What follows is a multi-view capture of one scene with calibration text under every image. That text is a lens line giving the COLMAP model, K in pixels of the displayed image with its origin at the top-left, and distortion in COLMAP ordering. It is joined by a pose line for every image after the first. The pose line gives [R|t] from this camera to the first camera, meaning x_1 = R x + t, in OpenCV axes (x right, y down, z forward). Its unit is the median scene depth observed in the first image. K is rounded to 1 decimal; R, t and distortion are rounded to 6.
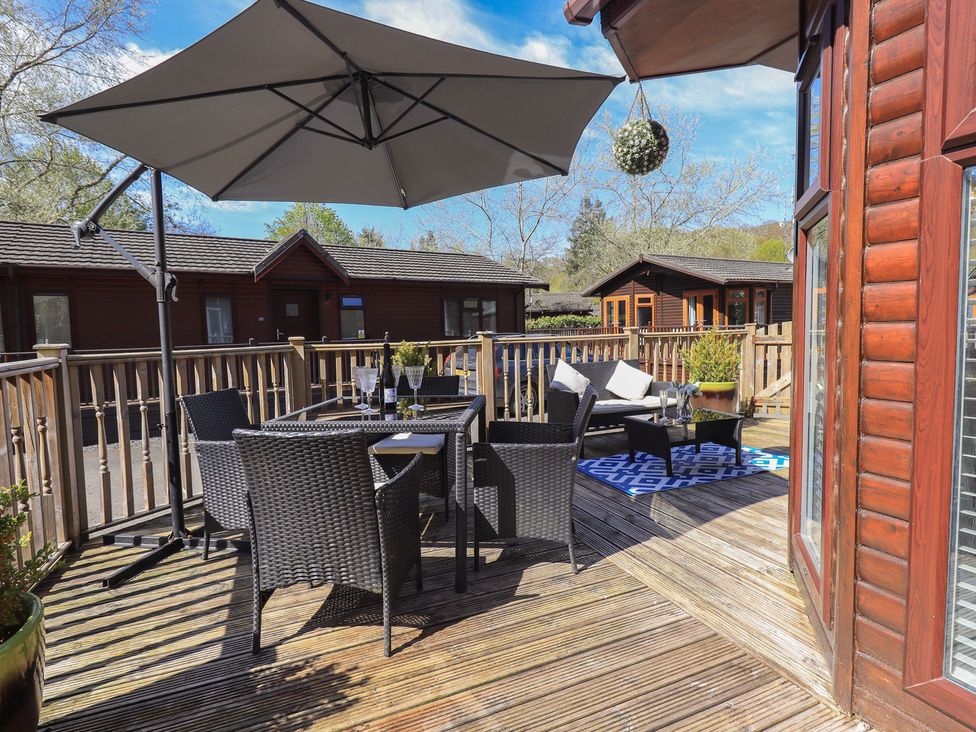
lens RADIAL K [[515.3, 0, 495.3], [0, 515.3, 363.3], [0, 0, 1]] dist [0.004856, 0.000293]
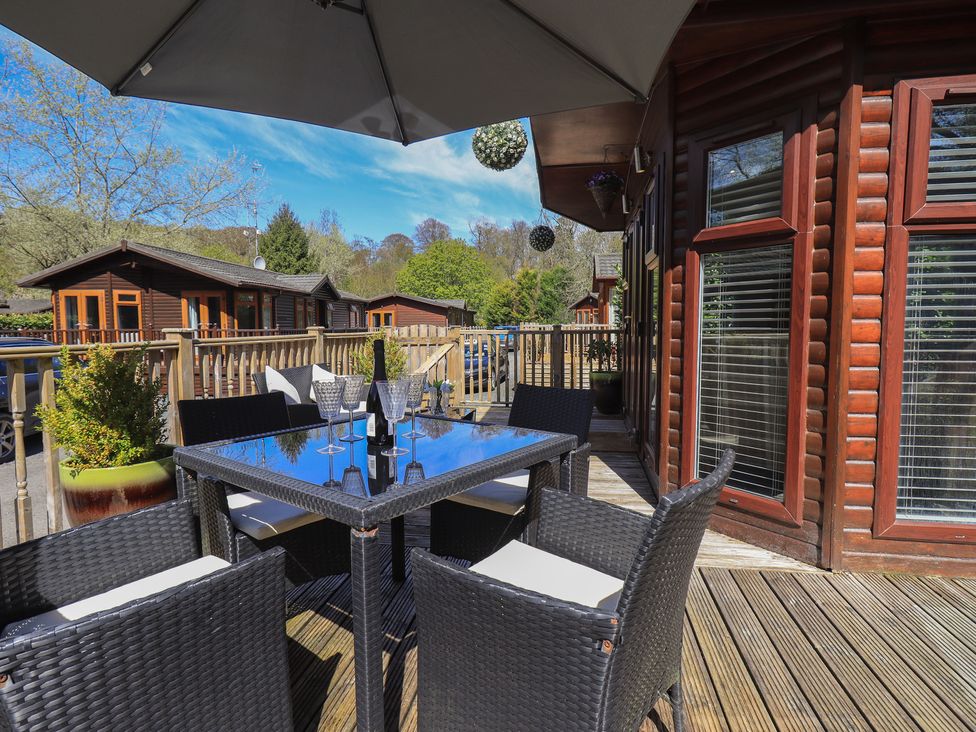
lens RADIAL K [[515.3, 0, 489.7], [0, 515.3, 361.5], [0, 0, 1]] dist [0.004856, 0.000293]
pose [[0.557436, -0.038966, 0.829305, -0.094095], [0.051053, 0.998616, 0.012605, -0.001869], [-0.828648, 0.035312, 0.558654, 0.079059]]
